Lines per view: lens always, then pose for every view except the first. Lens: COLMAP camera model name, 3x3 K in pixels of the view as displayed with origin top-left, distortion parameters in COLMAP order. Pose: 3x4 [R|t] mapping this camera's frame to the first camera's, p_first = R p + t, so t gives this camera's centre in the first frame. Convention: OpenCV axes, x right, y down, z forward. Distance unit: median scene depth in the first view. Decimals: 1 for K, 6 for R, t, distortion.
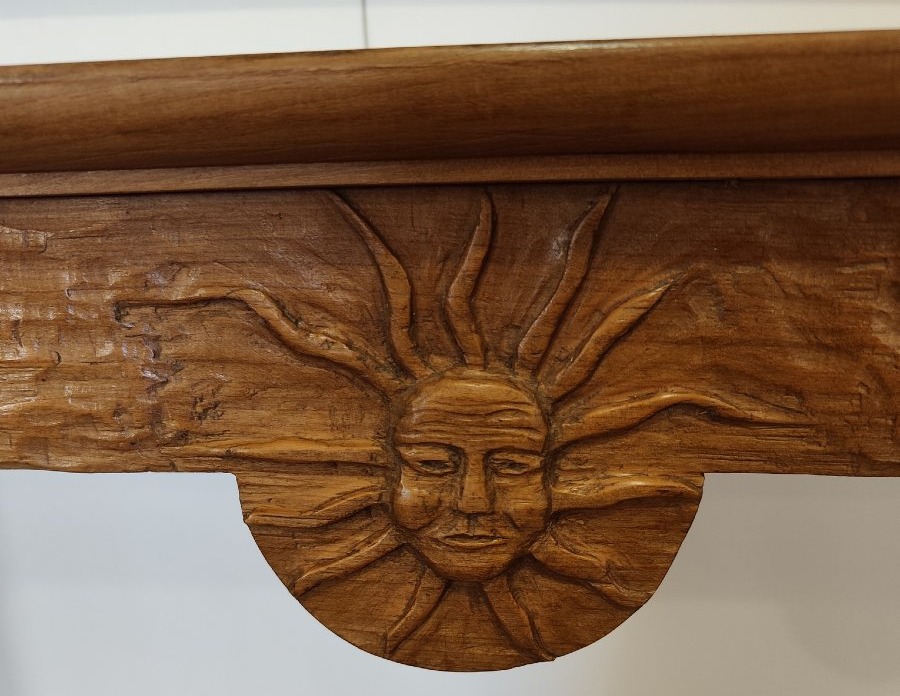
lens RADIAL K [[636.9, 0, 450.0], [0, 636.9, 348.0], [0, 0, 1]] dist [-0.000888, -0.000224]
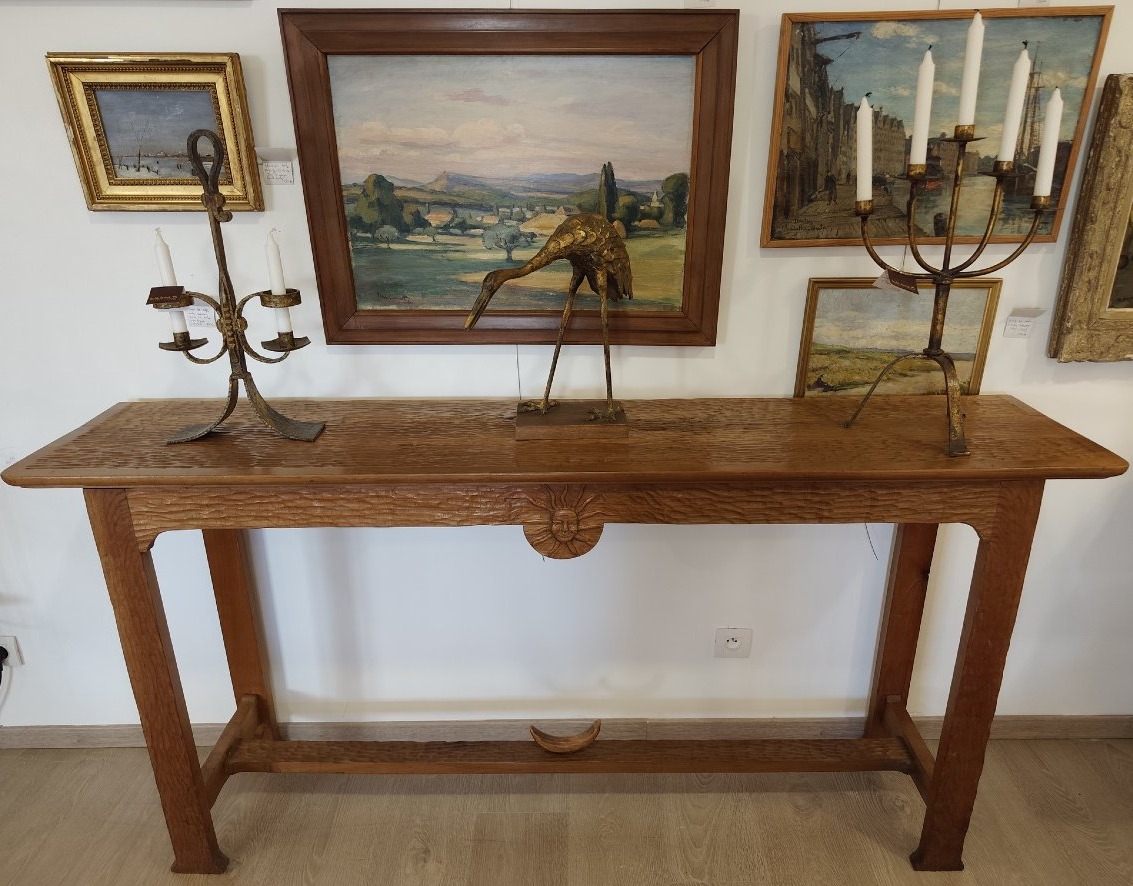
lens RADIAL K [[810.8, 0, 584.9], [0, 810.8, 440.8], [0, 0, 1]] dist [0.039790, -0.048600]
pose [[0.996522, -0.020351, 0.080806, -0.374564], [0.006540, 0.985828, 0.167629, -1.830008], [-0.083072, -0.166518, 0.982533, -6.290251]]
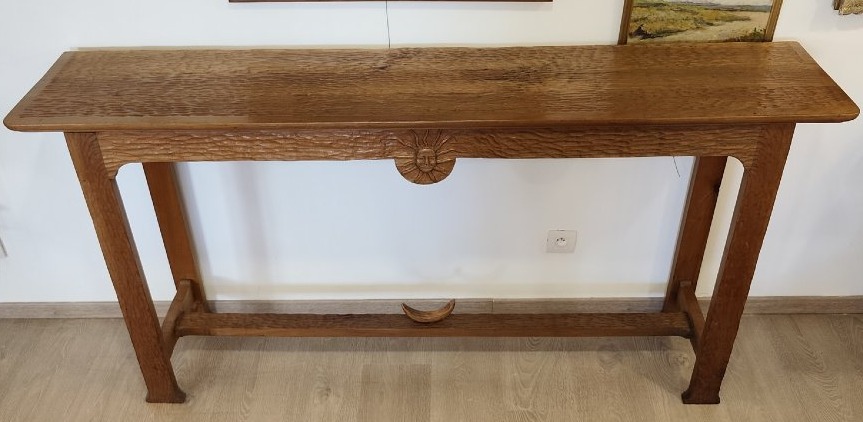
lens RADIAL K [[752.1, 0, 431.5], [0, 752.1, 211.0], [0, 0, 1]] dist [0.009286, -0.006111]
pose [[0.997934, -0.037585, 0.052109, -0.408321], [0.015481, 0.927811, 0.372729, -2.649021], [-0.062356, -0.371152, 0.926476, -7.790342]]
